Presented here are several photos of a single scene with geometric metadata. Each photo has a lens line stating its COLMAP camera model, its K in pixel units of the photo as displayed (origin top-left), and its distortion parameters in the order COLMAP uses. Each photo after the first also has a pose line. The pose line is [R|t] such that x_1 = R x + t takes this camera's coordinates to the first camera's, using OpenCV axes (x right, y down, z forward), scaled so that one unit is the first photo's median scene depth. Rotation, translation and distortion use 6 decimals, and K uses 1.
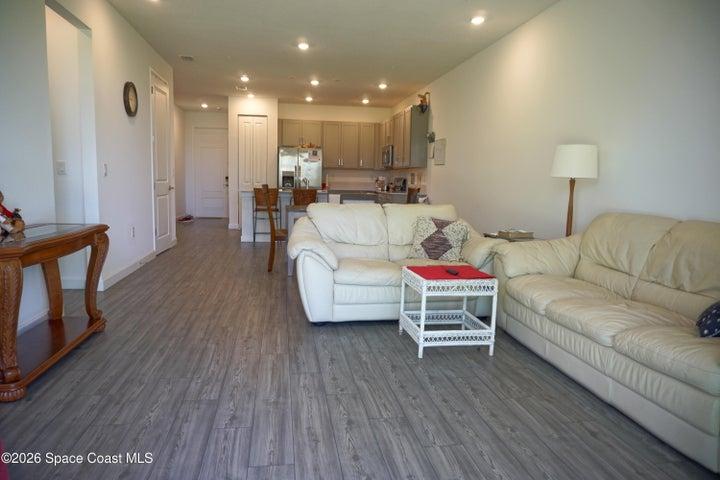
lens RADIAL K [[480.4, 0, 356.6], [0, 480.4, 240.9], [0, 0, 1]] dist [-0.046716, 0.037078]
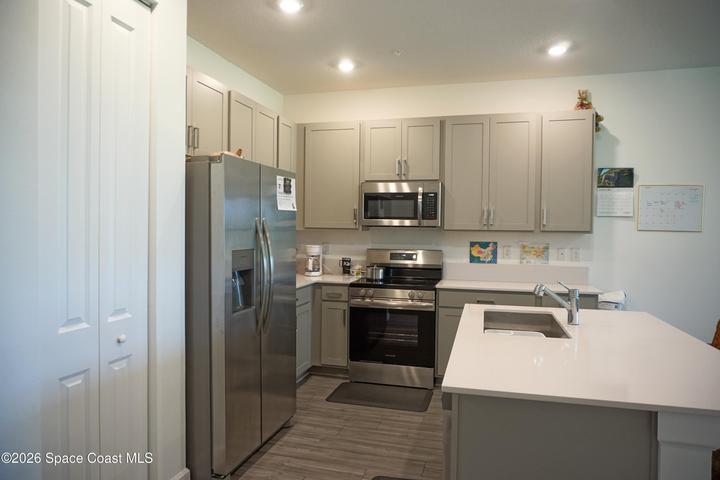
lens RADIAL K [[479.7, 0, 359.1], [0, 479.7, 242.7], [0, 0, 1]] dist [-0.051971, 0.035368]
pose [[0.415683, -0.047283, 0.908280, -0.880814], [0.111588, 0.993754, 0.000664, -0.356168], [-0.902638, 0.101077, 0.418363, 2.096298]]
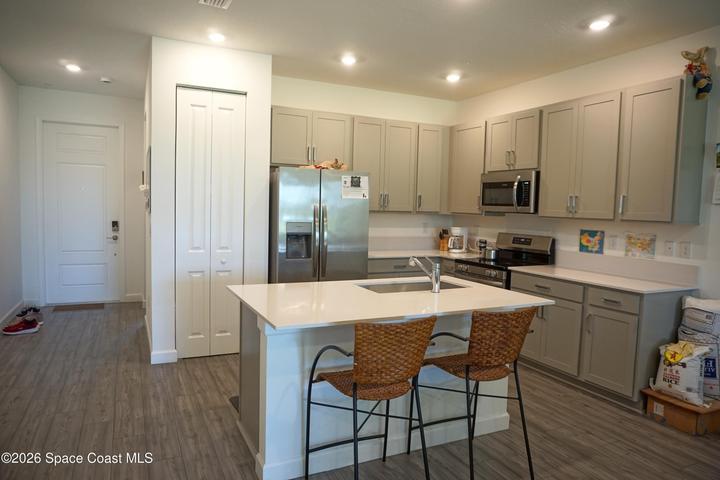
lens RADIAL K [[480.4, 0, 356.6], [0, 480.4, 240.9], [0, 0, 1]] dist [-0.046716, 0.037078]
pose [[0.957136, -0.016730, 0.289156, -0.549443], [0.030061, 0.998677, -0.041723, -0.272268], [-0.288075, 0.048627, 0.956372, 1.431372]]
